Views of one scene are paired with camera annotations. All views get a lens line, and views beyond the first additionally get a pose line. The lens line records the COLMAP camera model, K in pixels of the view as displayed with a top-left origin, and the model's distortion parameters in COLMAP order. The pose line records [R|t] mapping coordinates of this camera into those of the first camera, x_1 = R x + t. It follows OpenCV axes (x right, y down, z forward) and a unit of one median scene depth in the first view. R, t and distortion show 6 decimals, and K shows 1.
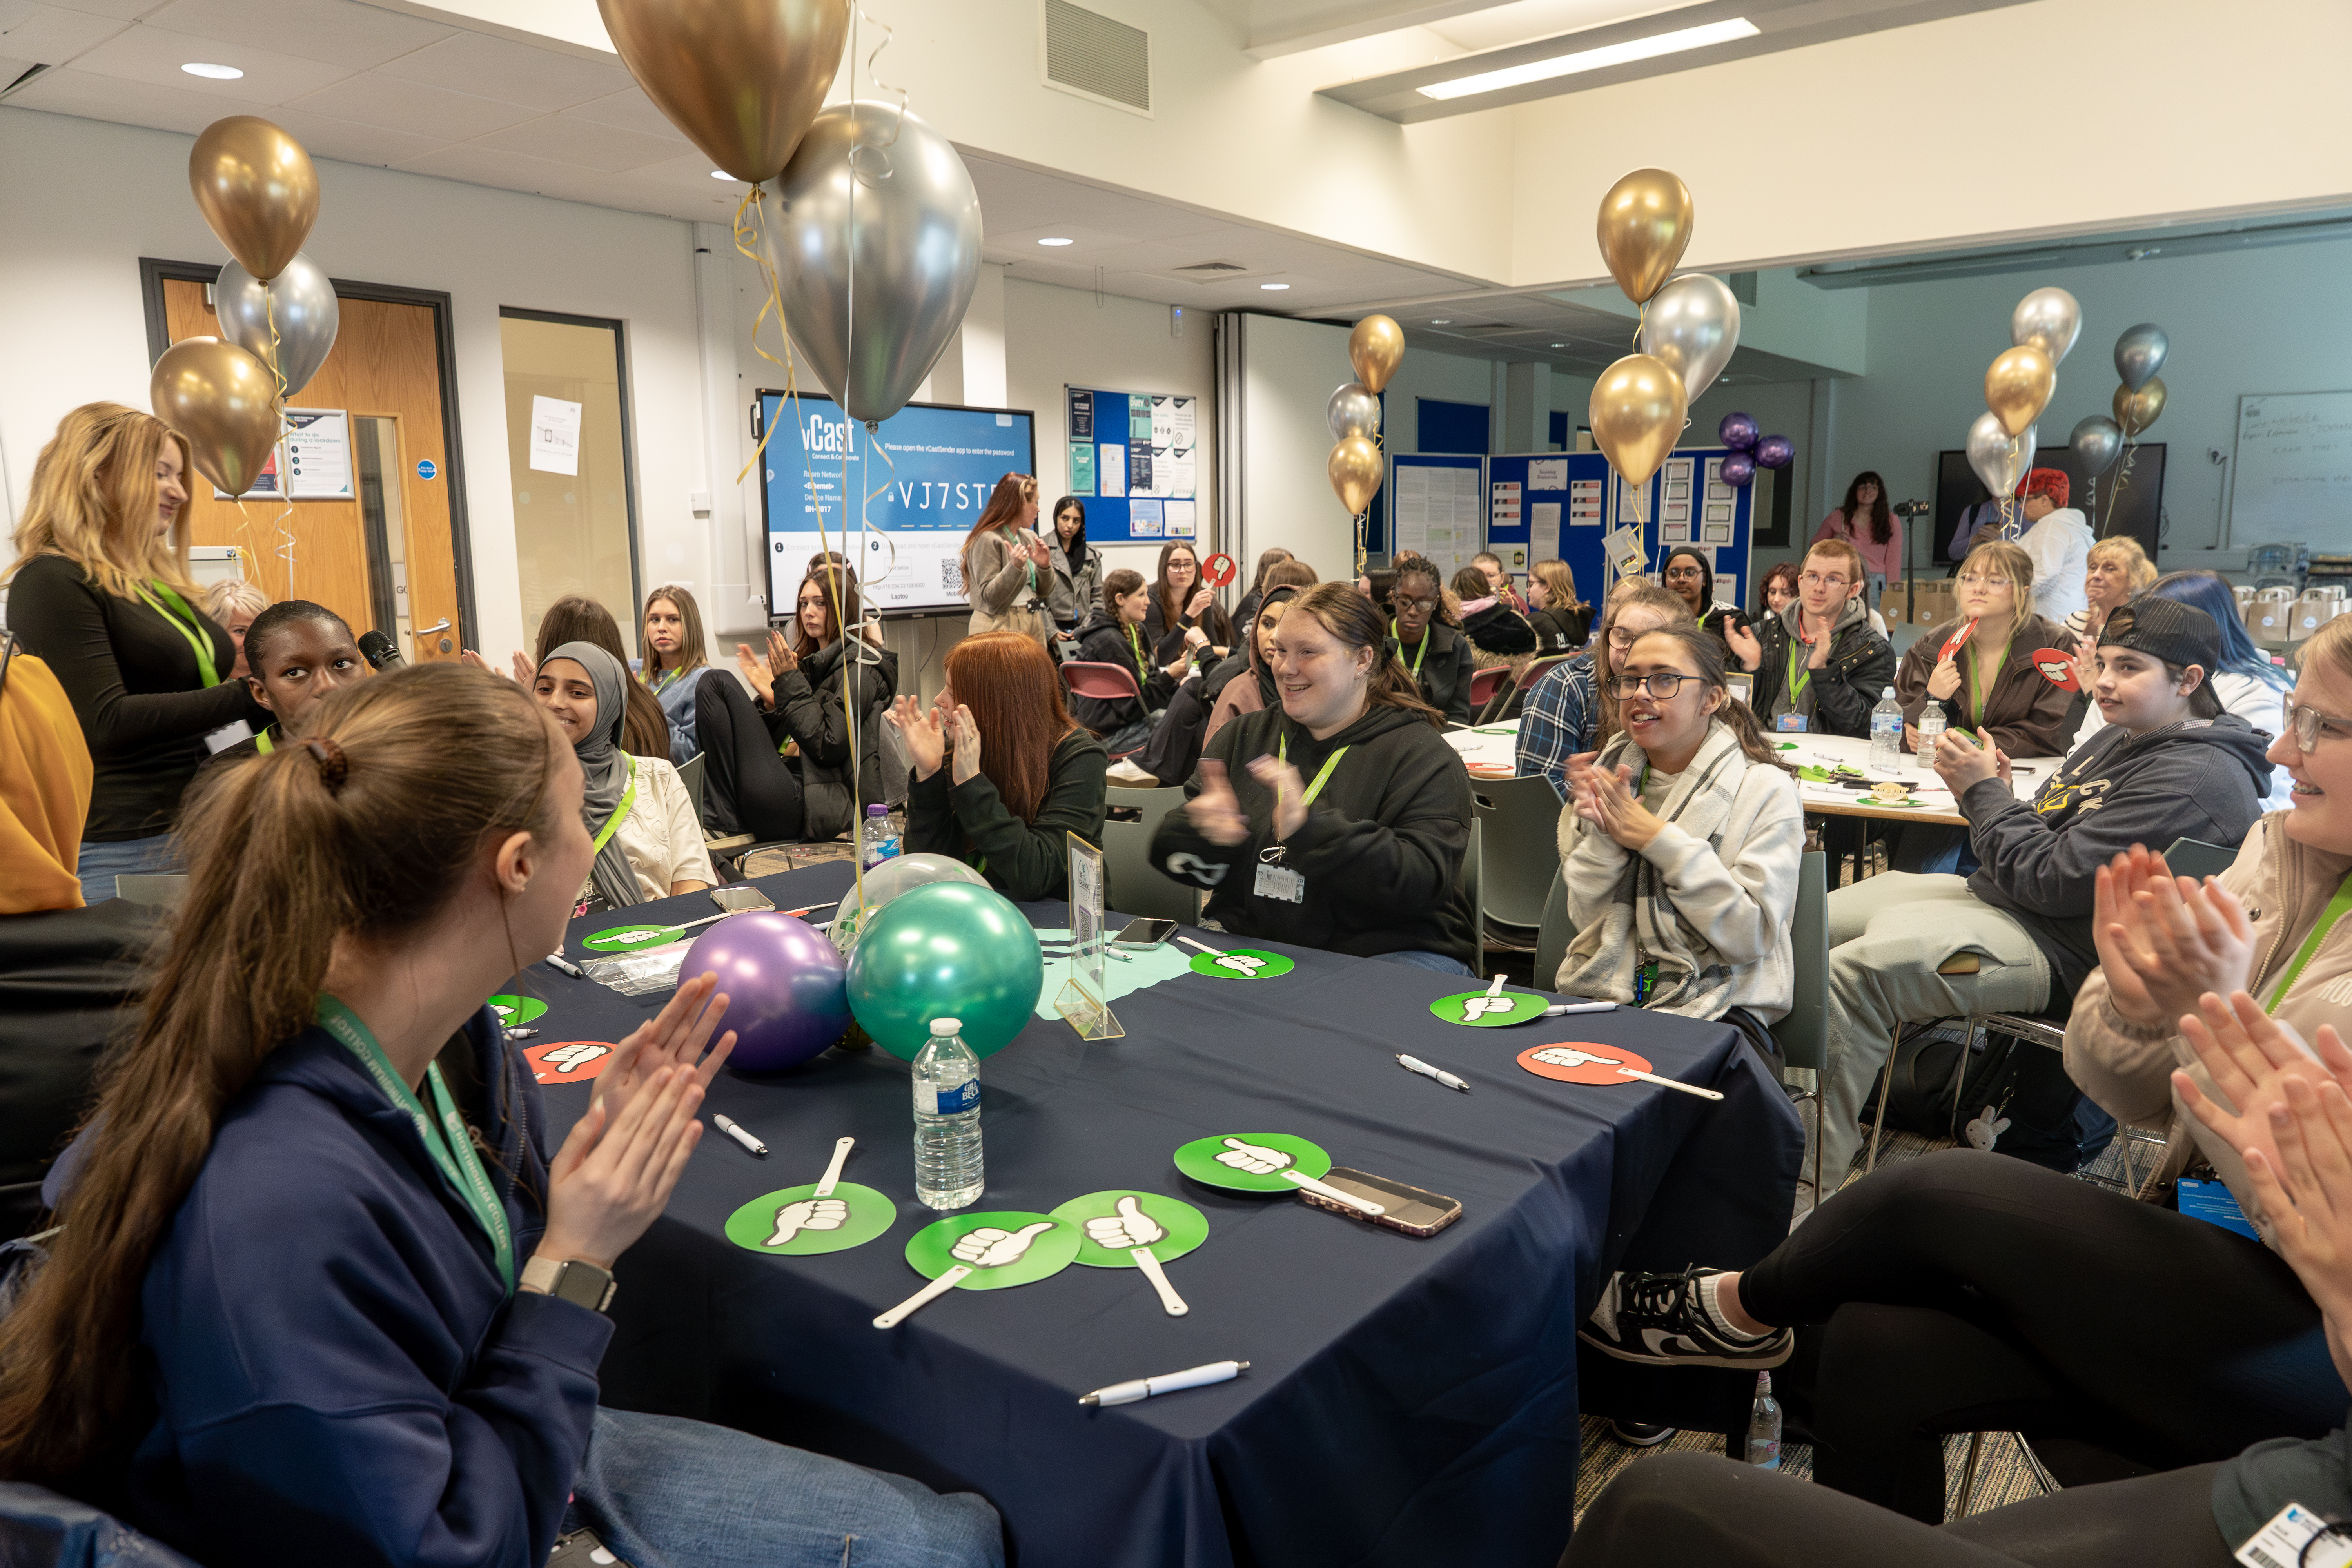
lens RADIAL K [[1571.1, 0, 1161.7], [0, 1571.1, 760.1], [0, 0, 1]] dist [0.006906, 0.000561]
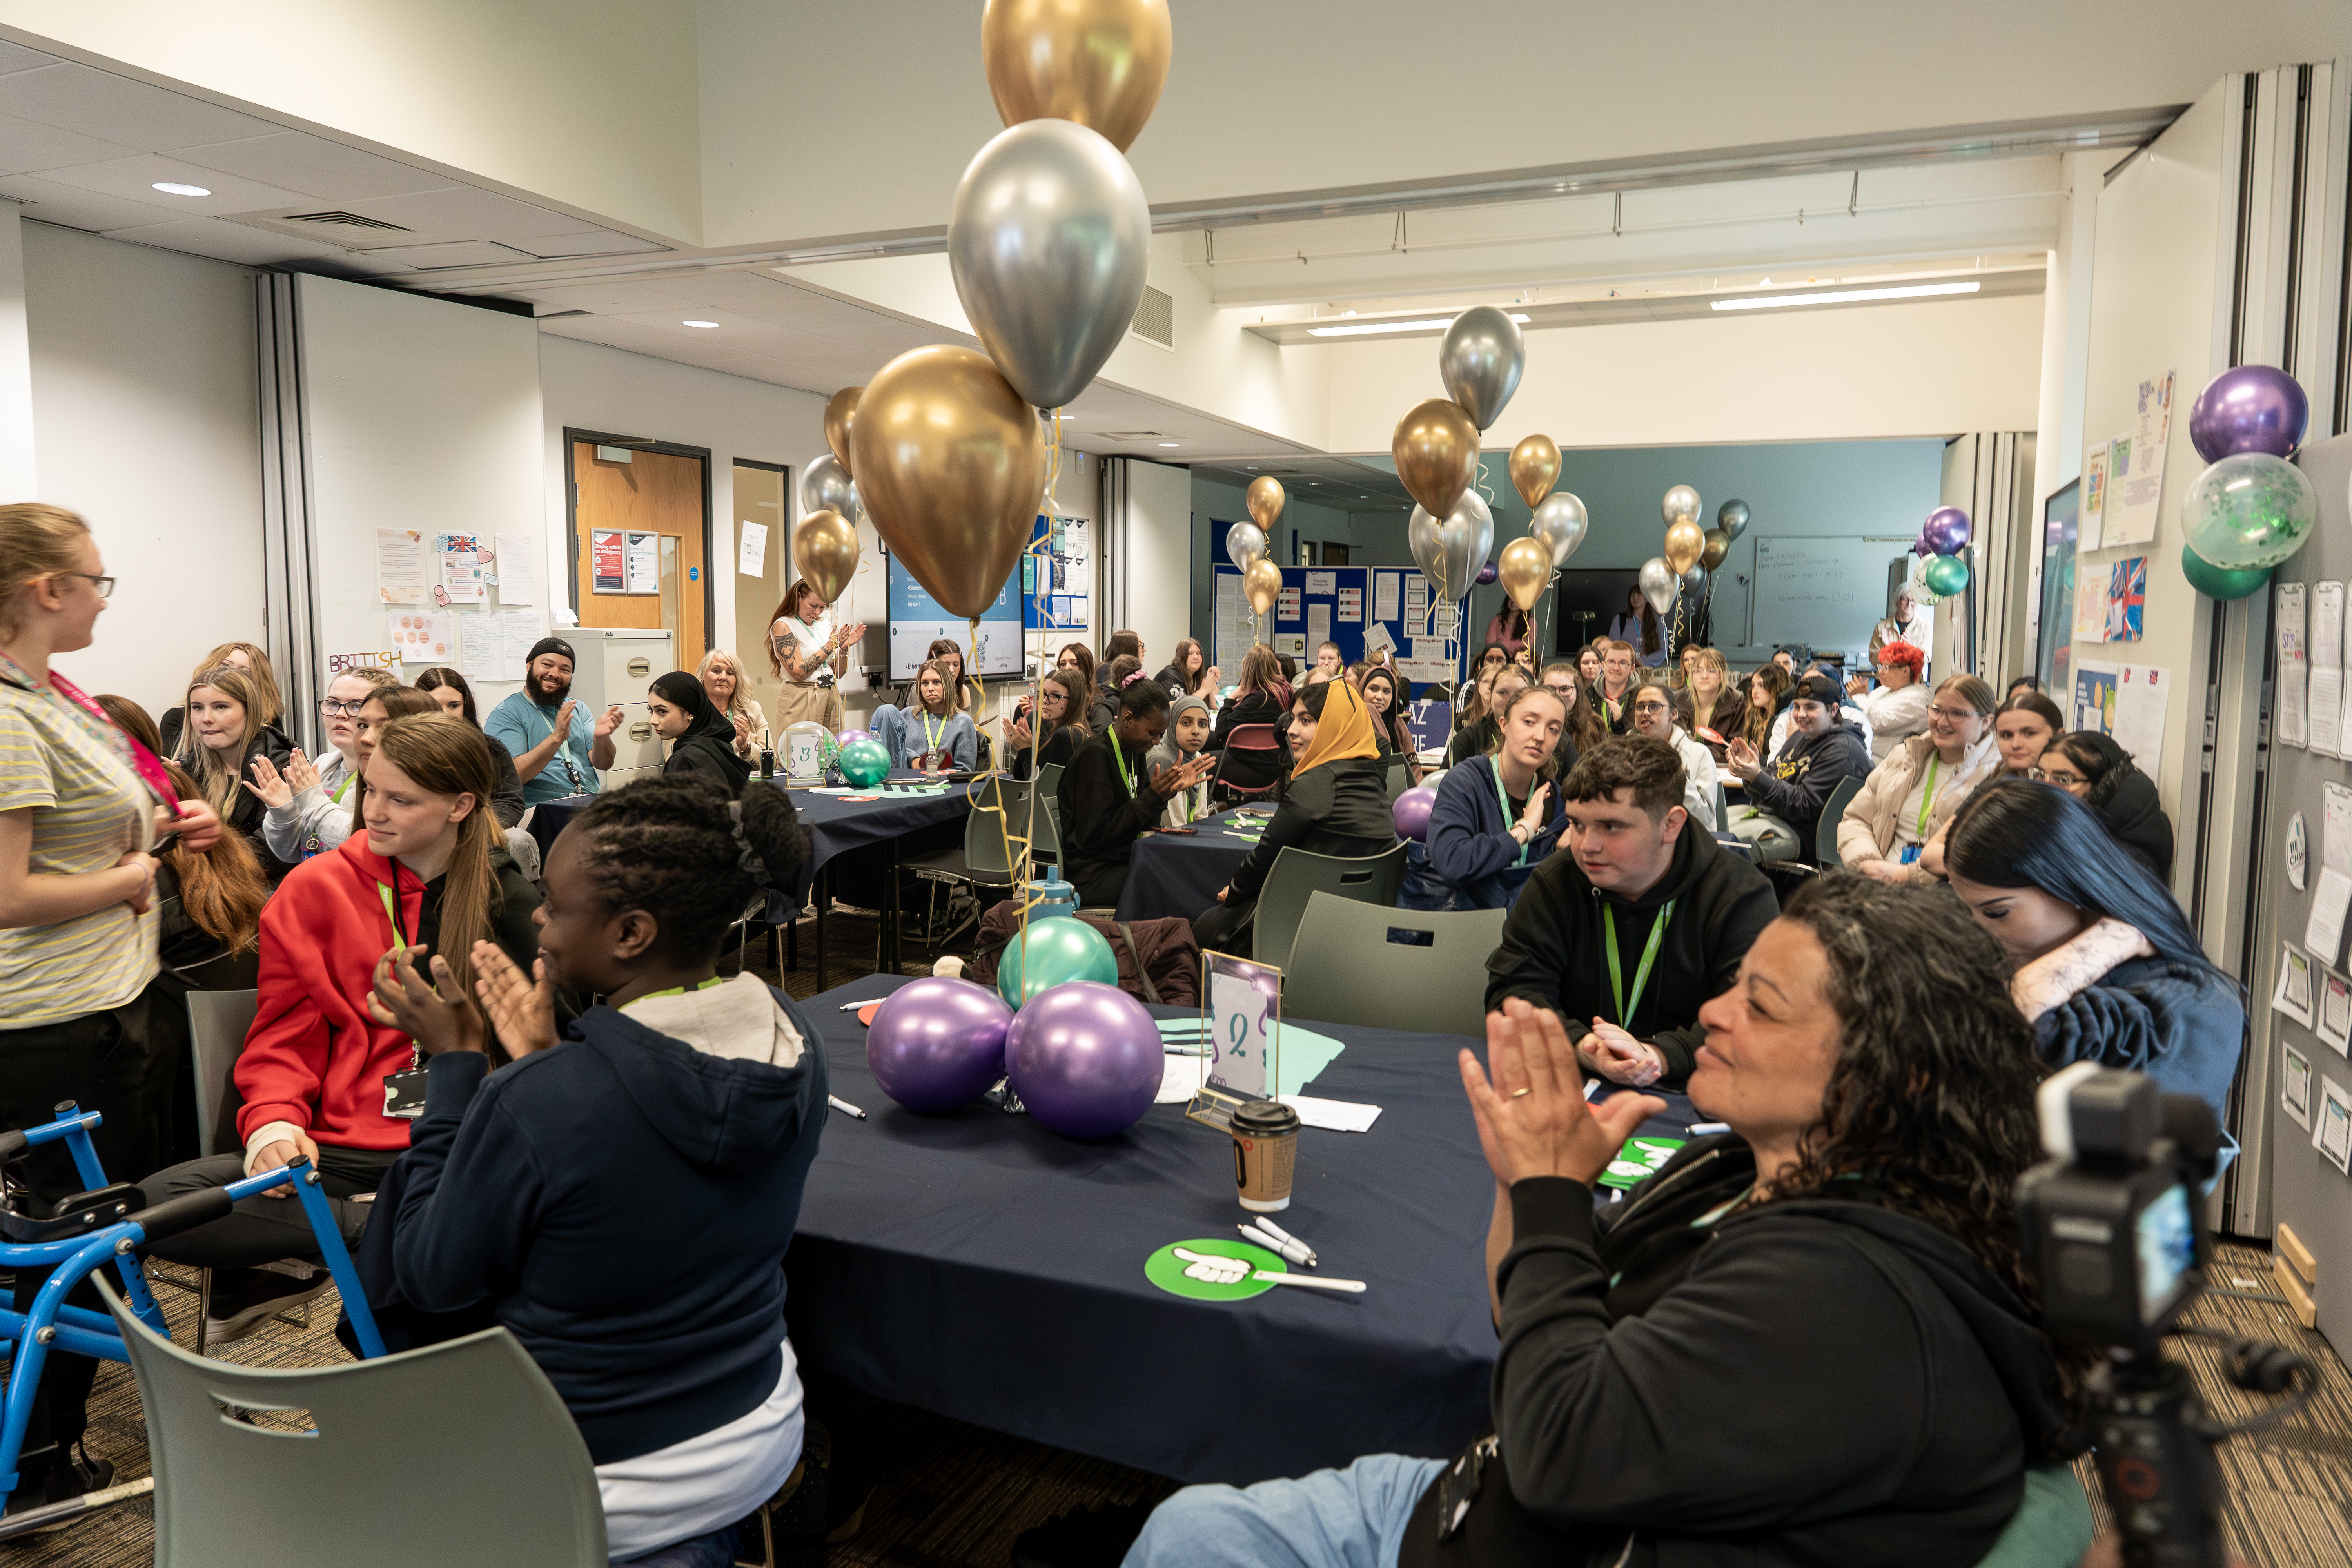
lens RADIAL K [[1571.1, 0, 1178.6], [0, 1571.1, 778.9], [0, 0, 1]] dist [0.006906, 0.000561]
pose [[0.961934, -0.007715, 0.273172, -0.275623], [0.017668, 0.999266, -0.033994, 0.032166], [-0.272709, 0.037526, 0.961365, -0.281895]]
